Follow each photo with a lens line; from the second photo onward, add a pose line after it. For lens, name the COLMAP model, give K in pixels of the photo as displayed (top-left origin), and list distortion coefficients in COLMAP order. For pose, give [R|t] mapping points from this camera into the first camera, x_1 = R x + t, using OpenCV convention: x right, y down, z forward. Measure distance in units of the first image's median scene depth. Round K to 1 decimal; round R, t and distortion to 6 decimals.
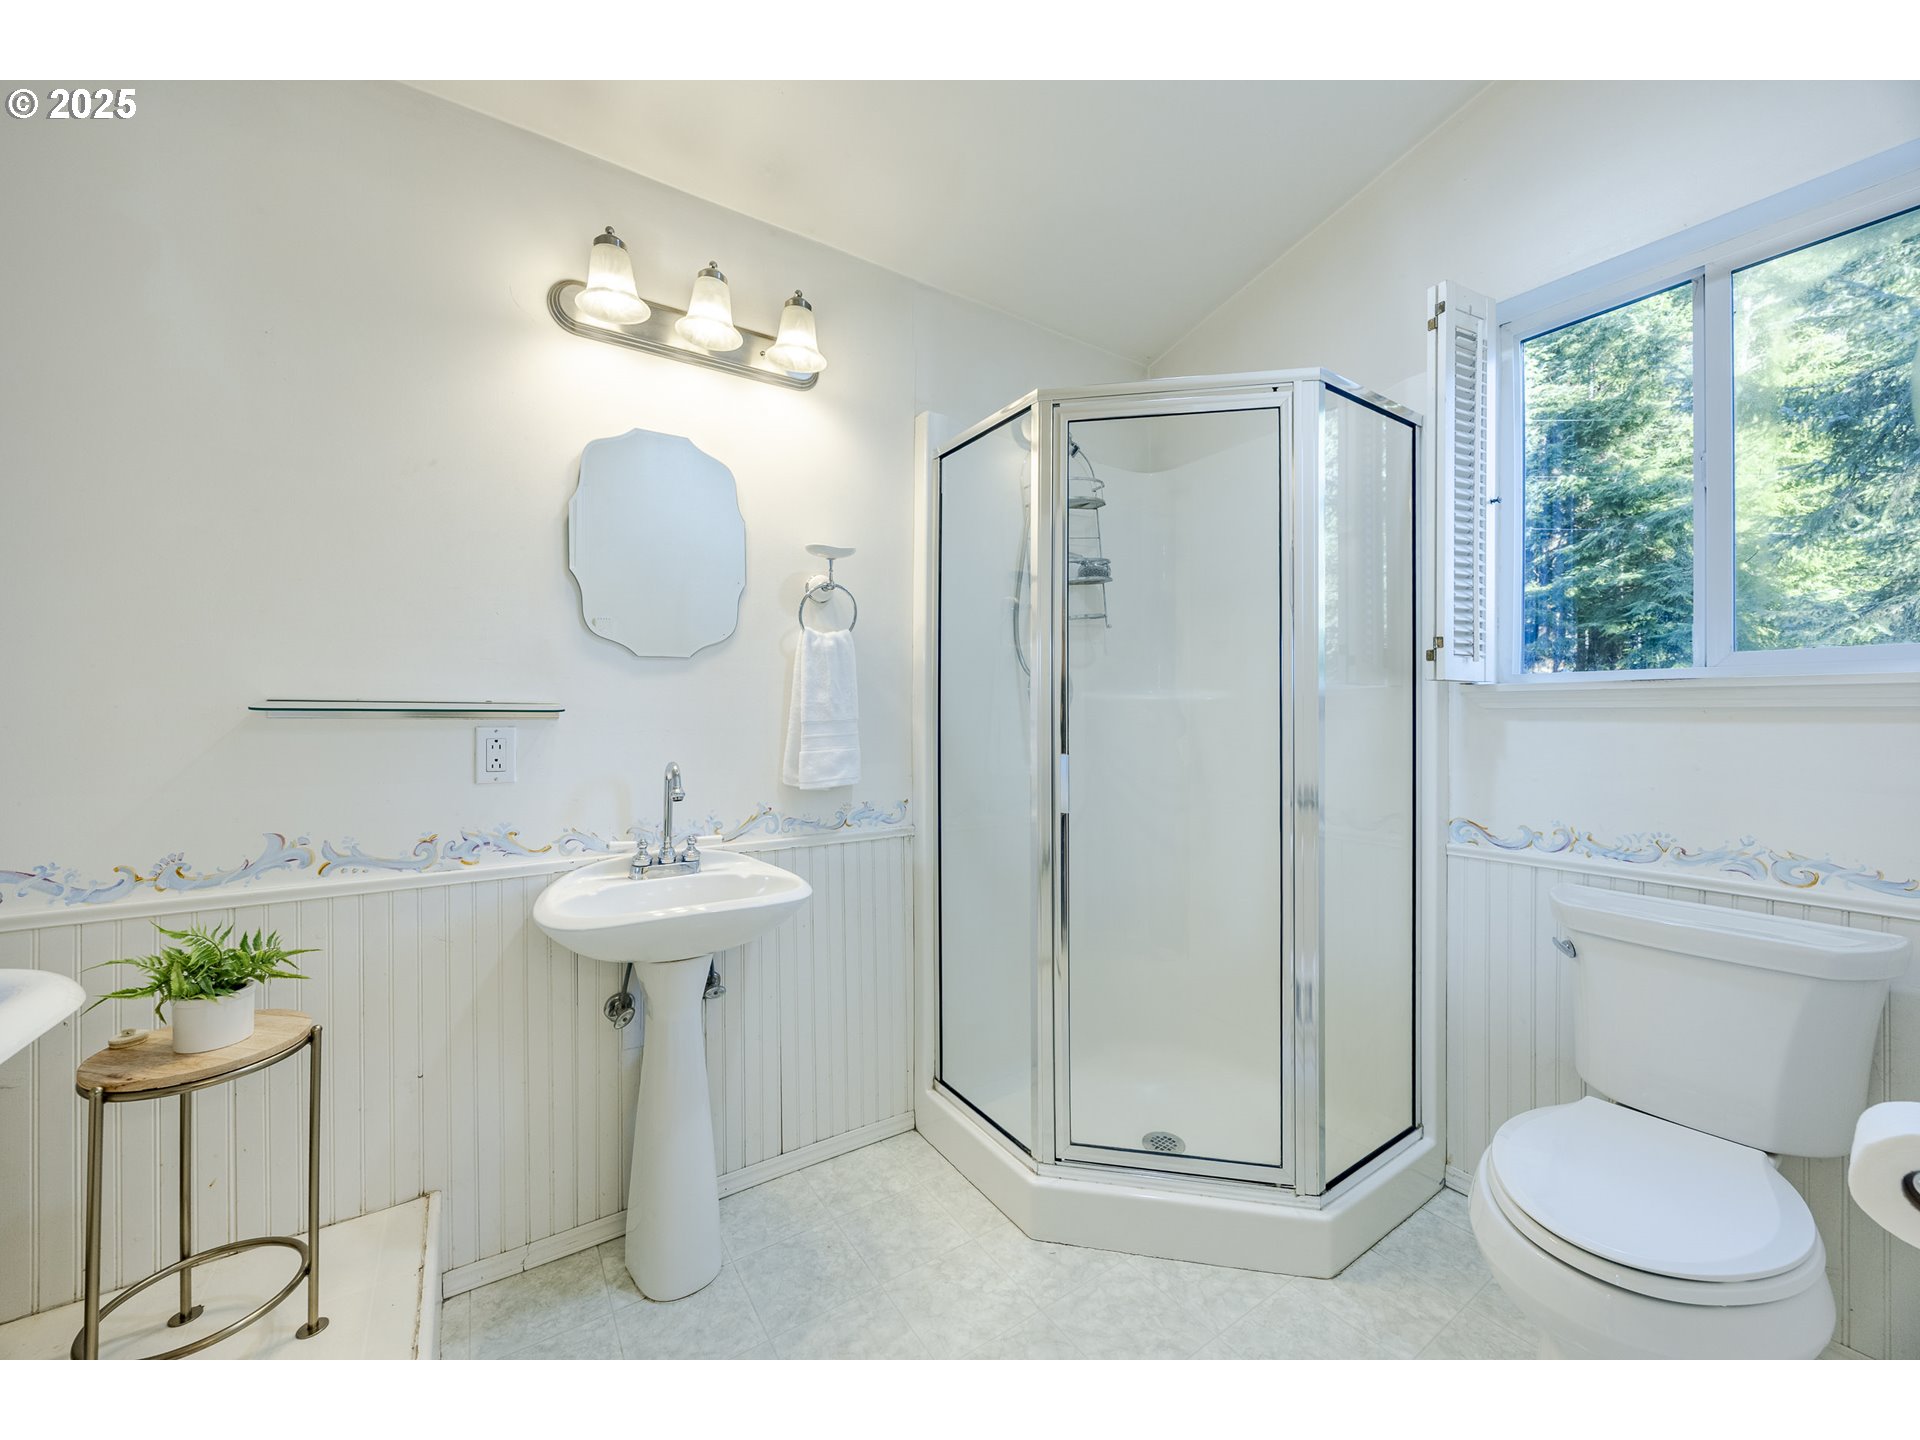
lens RADIAL K [[741.9, 0, 961.2], [0, 741.9, 709.8], [0, 0, 1]] dist [0.003670, 0.000135]
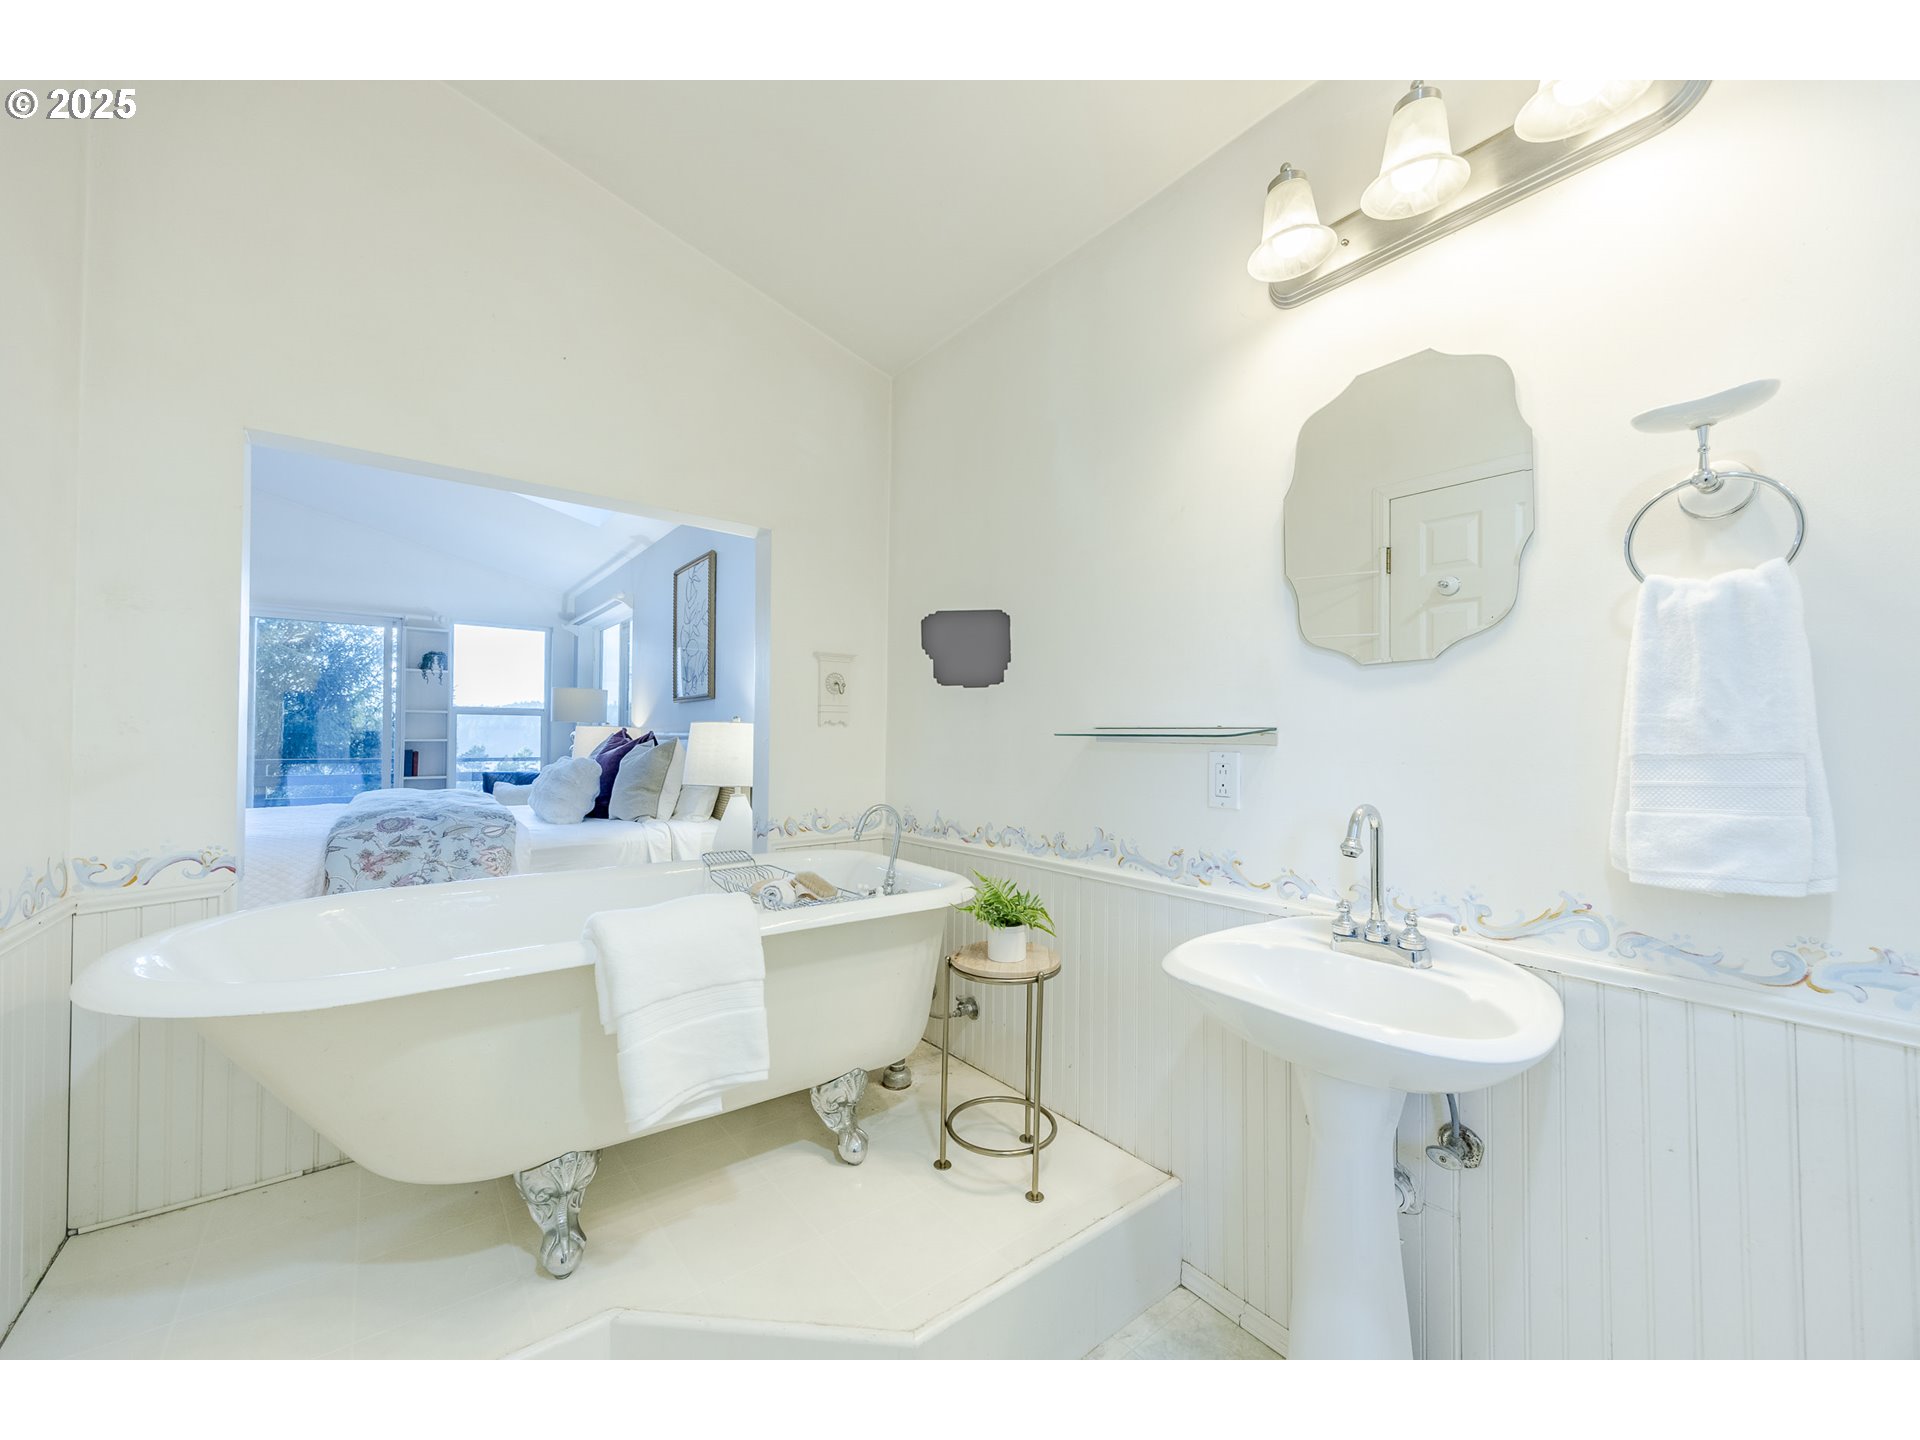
lens RADIAL K [[741.9, 0, 957.6], [0, 741.9, 733.4], [0, 0, 1]] dist [0.003670, 0.000135]
pose [[0.068885, -0.008761, -0.997586, 0.337795], [-0.004081, 0.999951, -0.009063, 0.008470], [0.997616, 0.004695, 0.068846, 0.566780]]
